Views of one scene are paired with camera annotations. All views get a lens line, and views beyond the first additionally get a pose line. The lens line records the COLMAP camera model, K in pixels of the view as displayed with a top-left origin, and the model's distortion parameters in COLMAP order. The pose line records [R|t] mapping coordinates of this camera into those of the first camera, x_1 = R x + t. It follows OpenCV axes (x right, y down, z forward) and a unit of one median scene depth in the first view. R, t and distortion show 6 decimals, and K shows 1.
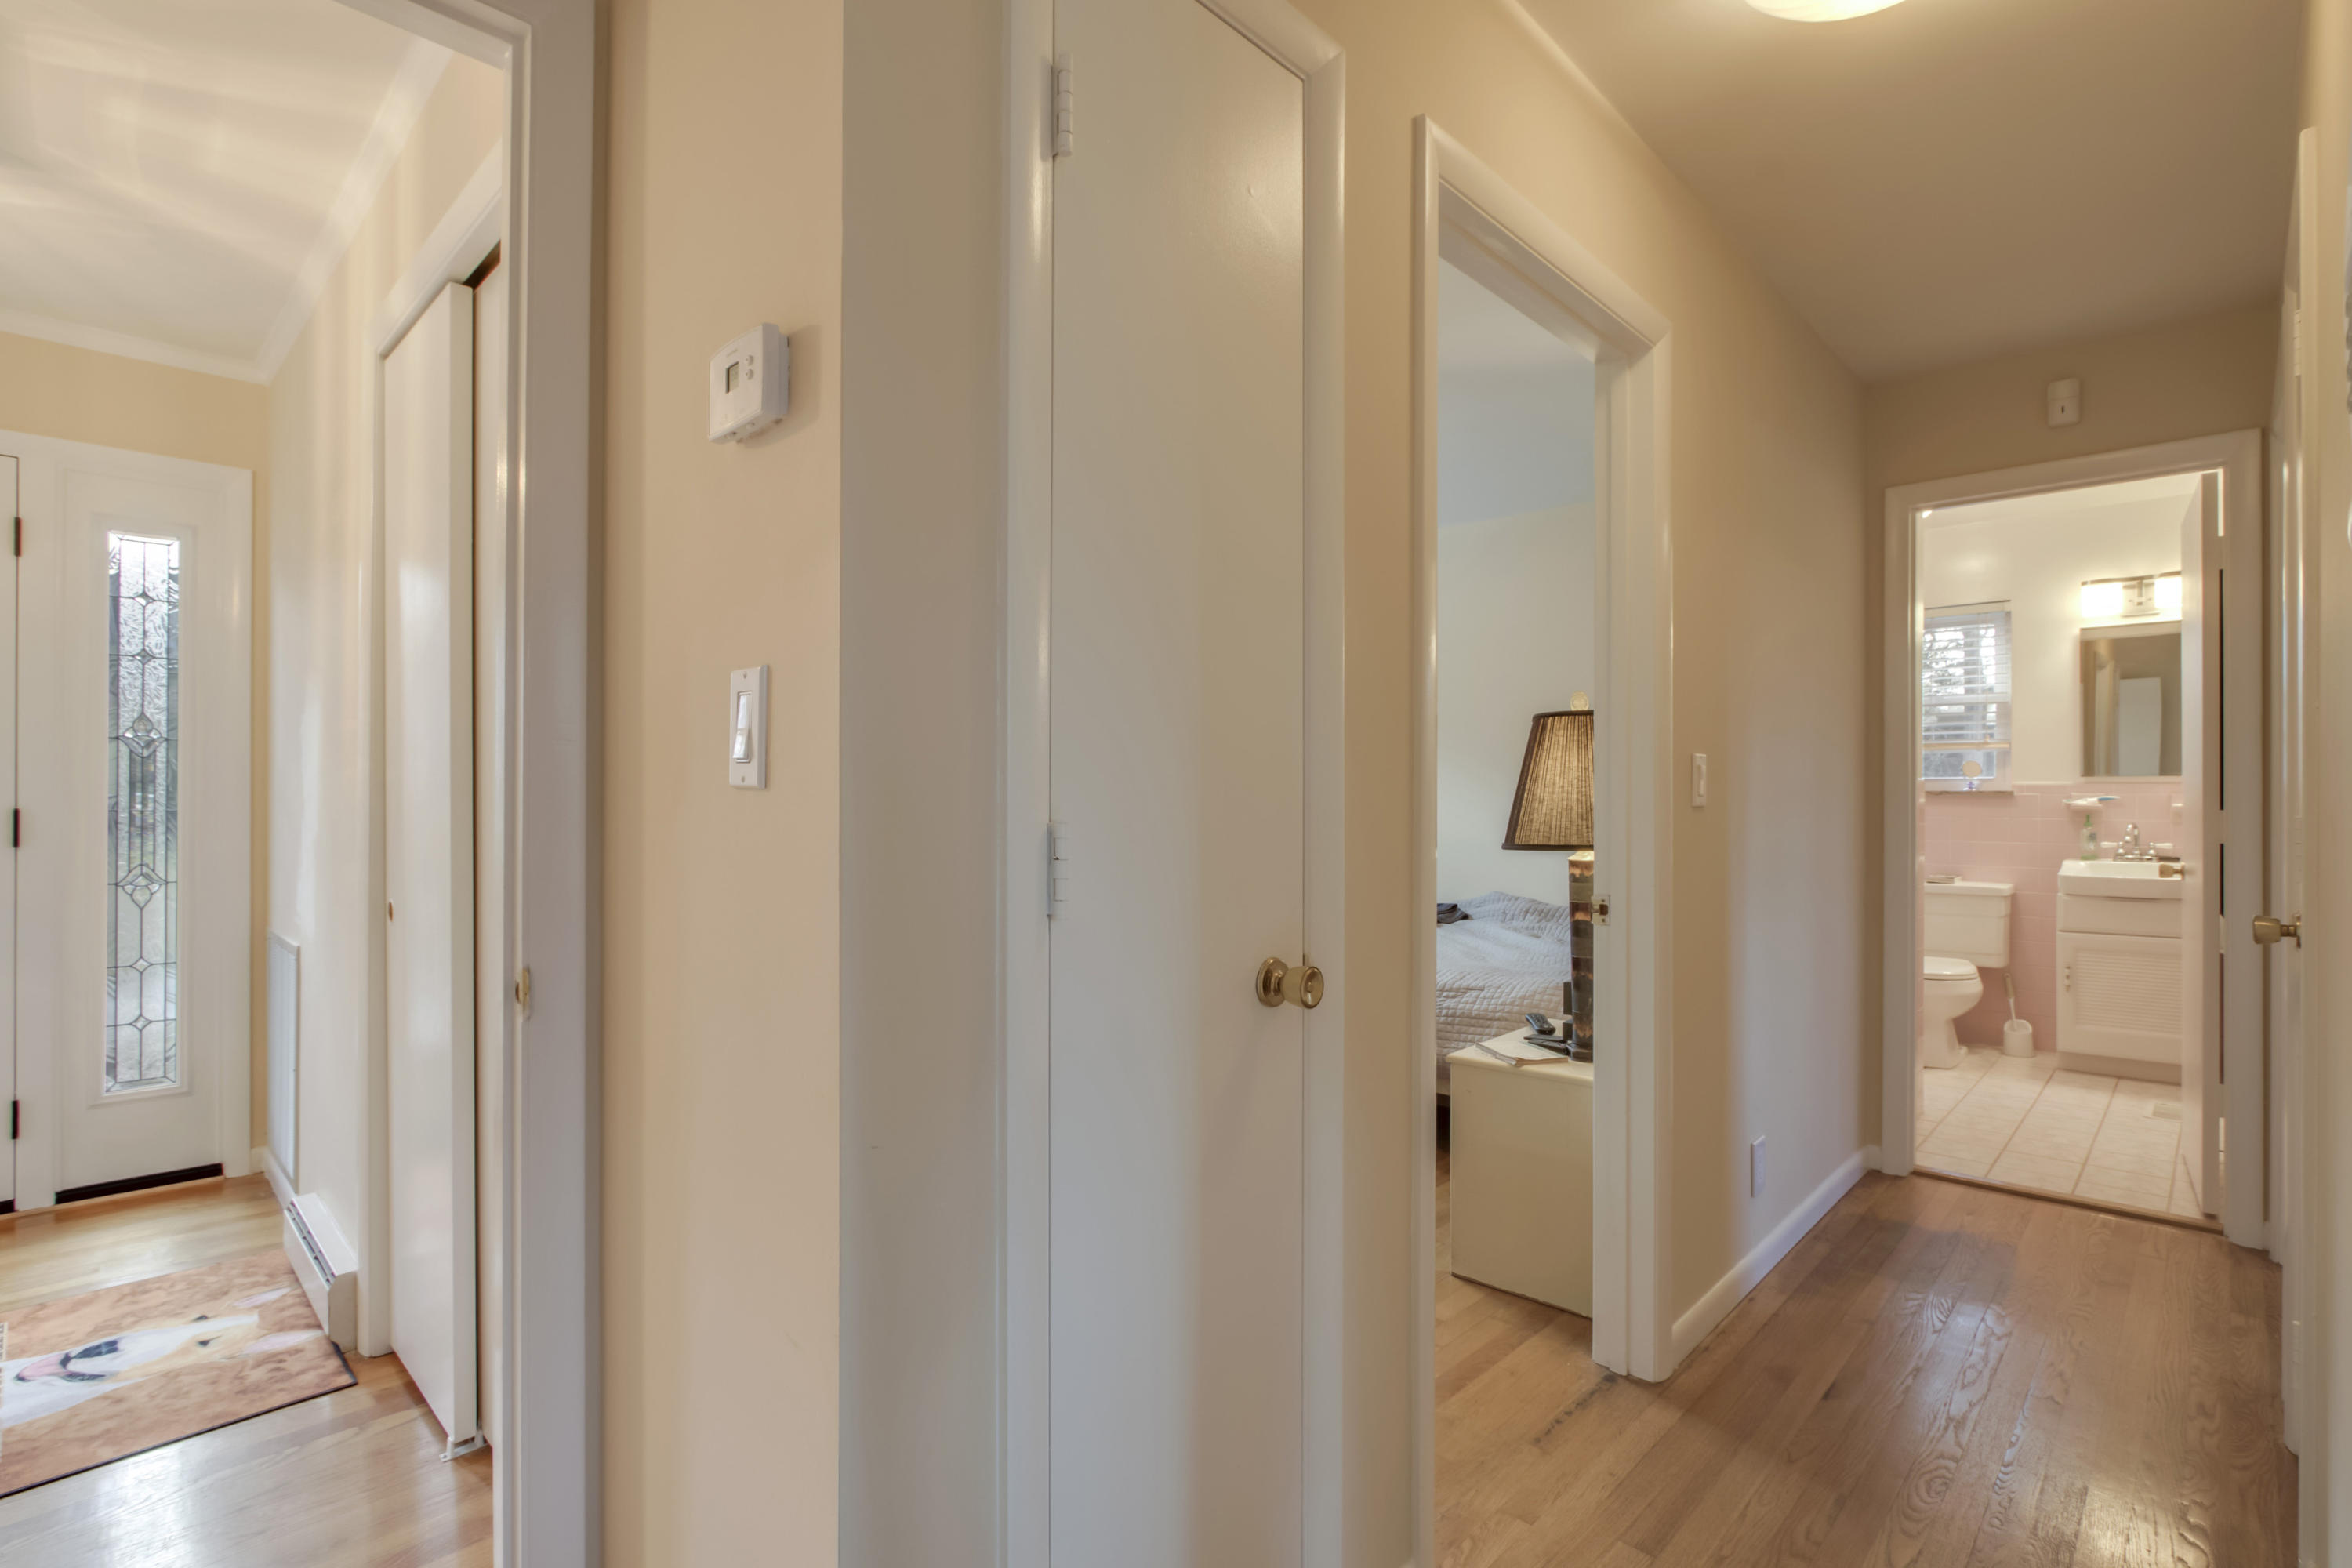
lens RADIAL K [[1107.6, 0, 1175.2], [0, 1107.6, 796.9], [0, 0, 1]] dist [-0.001628, 0.000050]
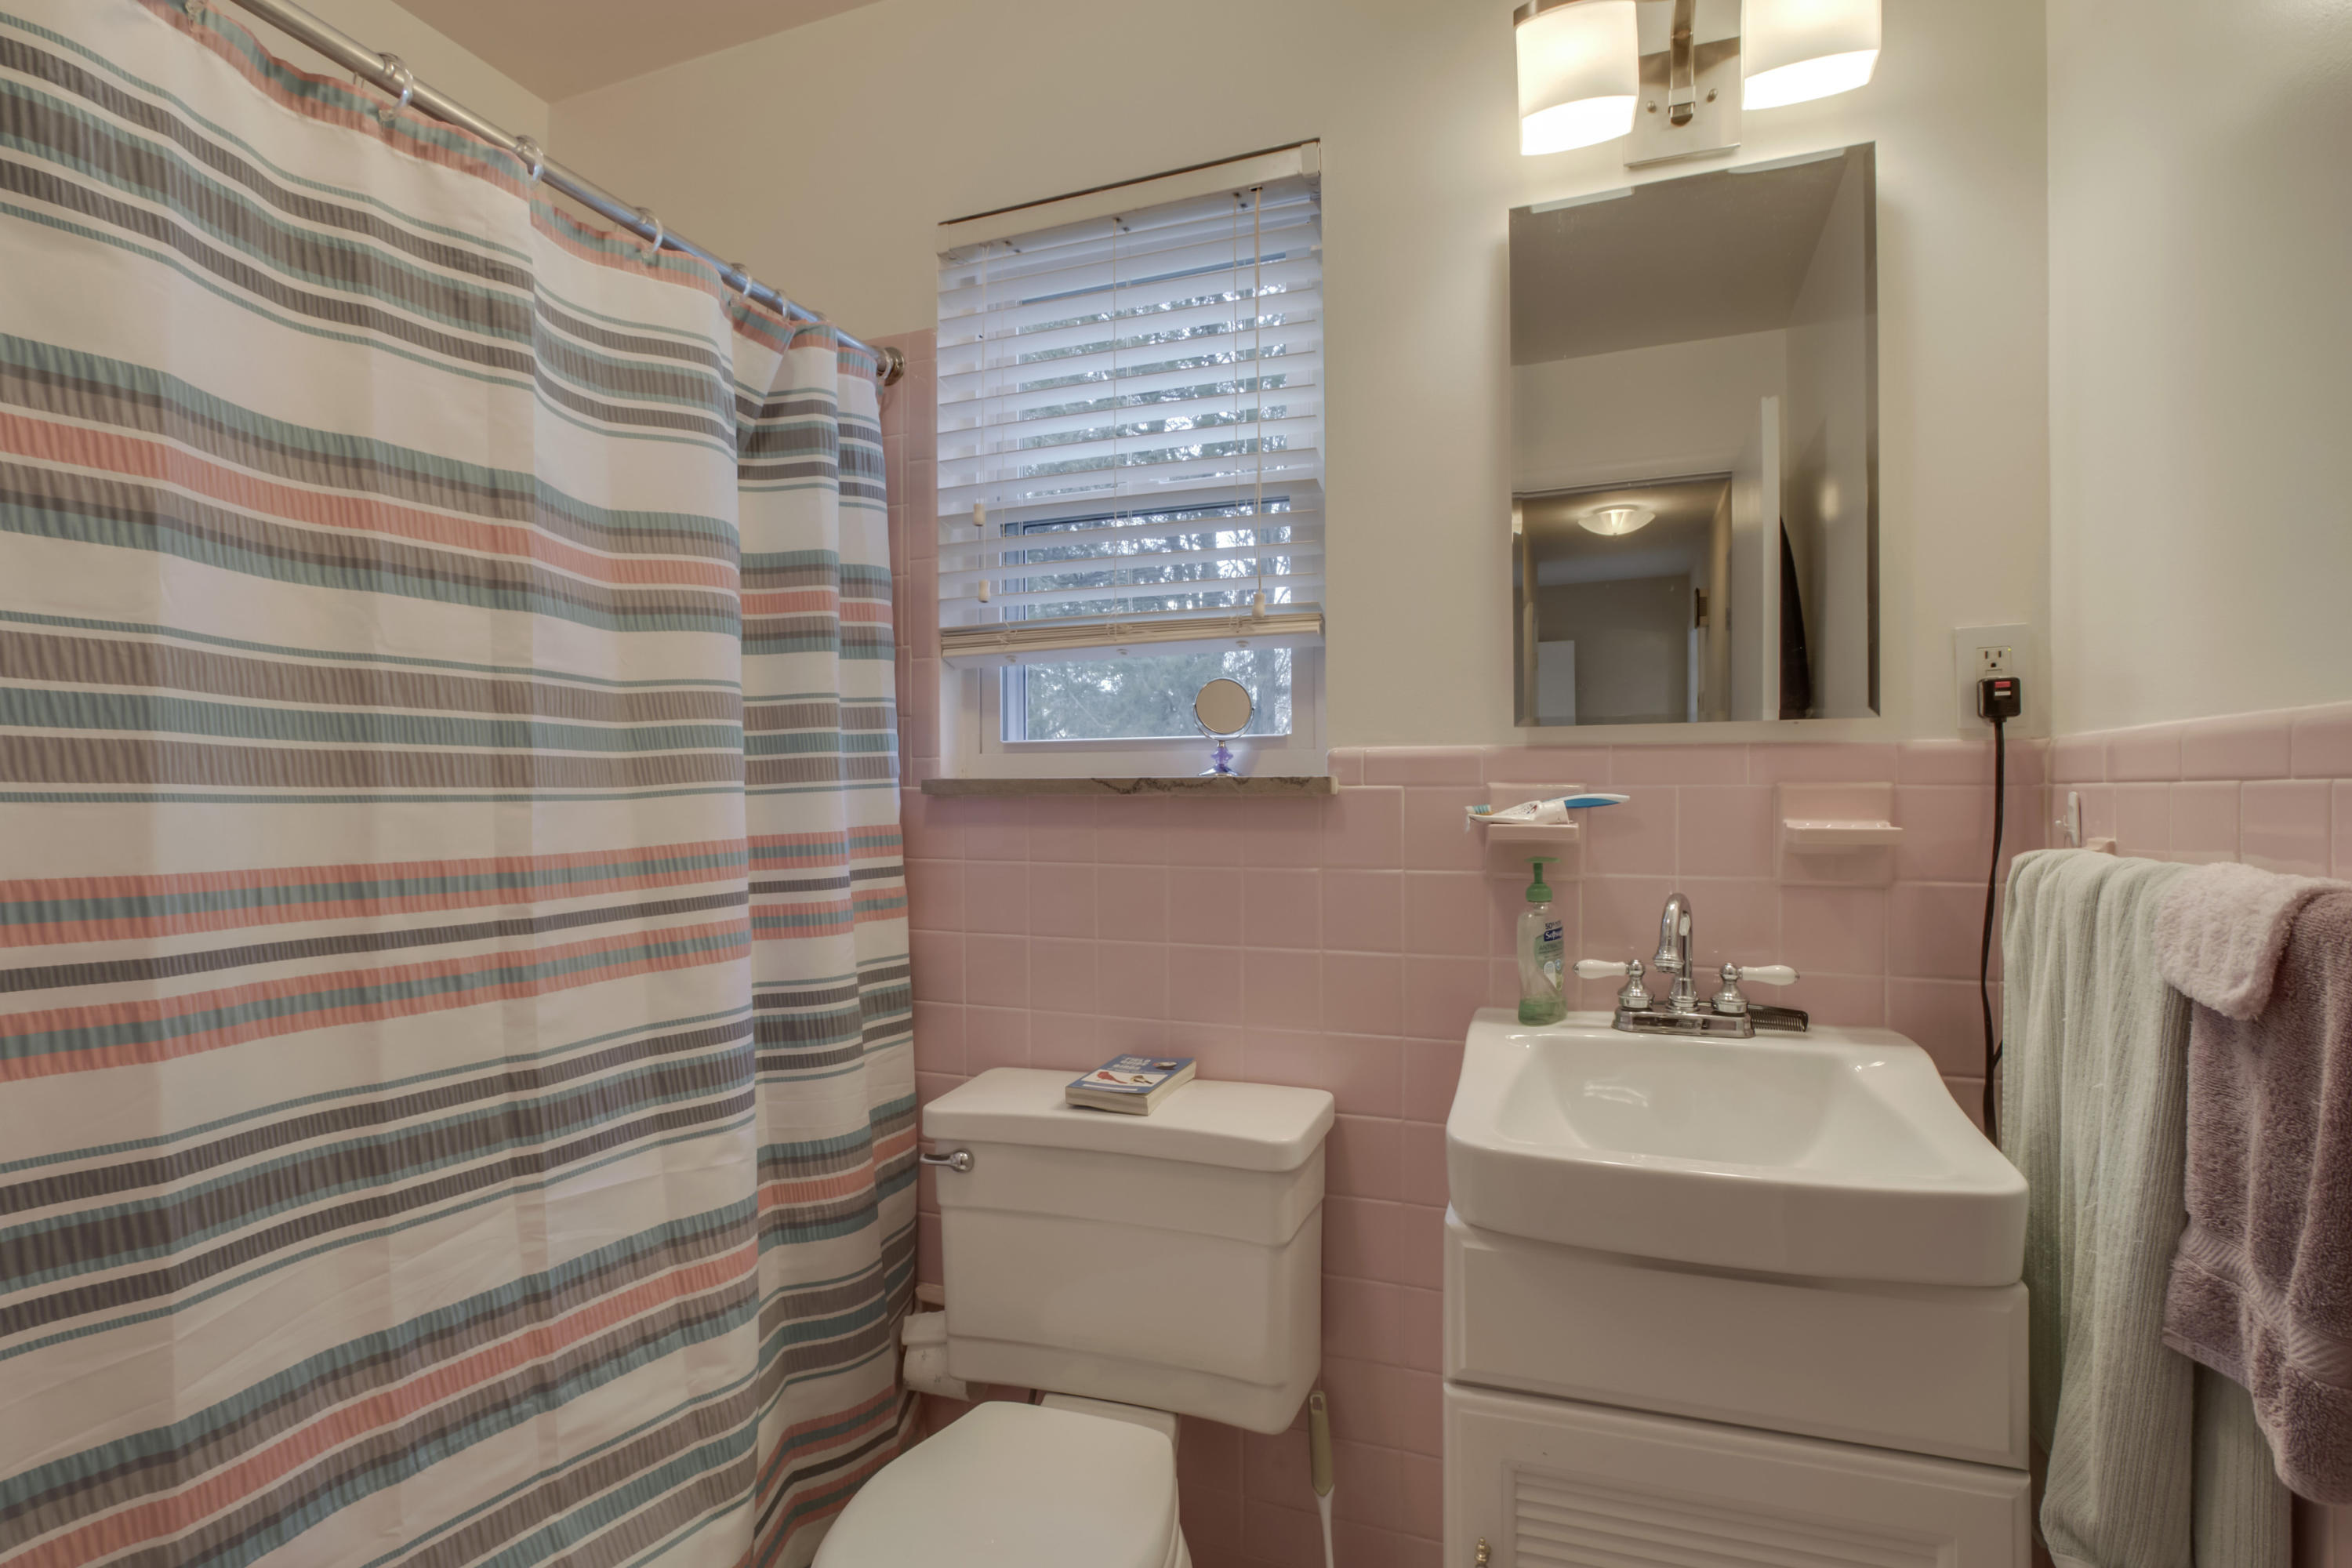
lens RADIAL K [[1107.6, 0, 1175.2], [0, 1107.6, 796.9], [0, 0, 1]] dist [-0.001628, 0.000050]
pose [[0.917926, -0.004490, 0.396727, 0.627075], [0.005941, 0.999979, -0.002427, 0.000452], [-0.396708, 0.004585, 0.917934, 0.775885]]
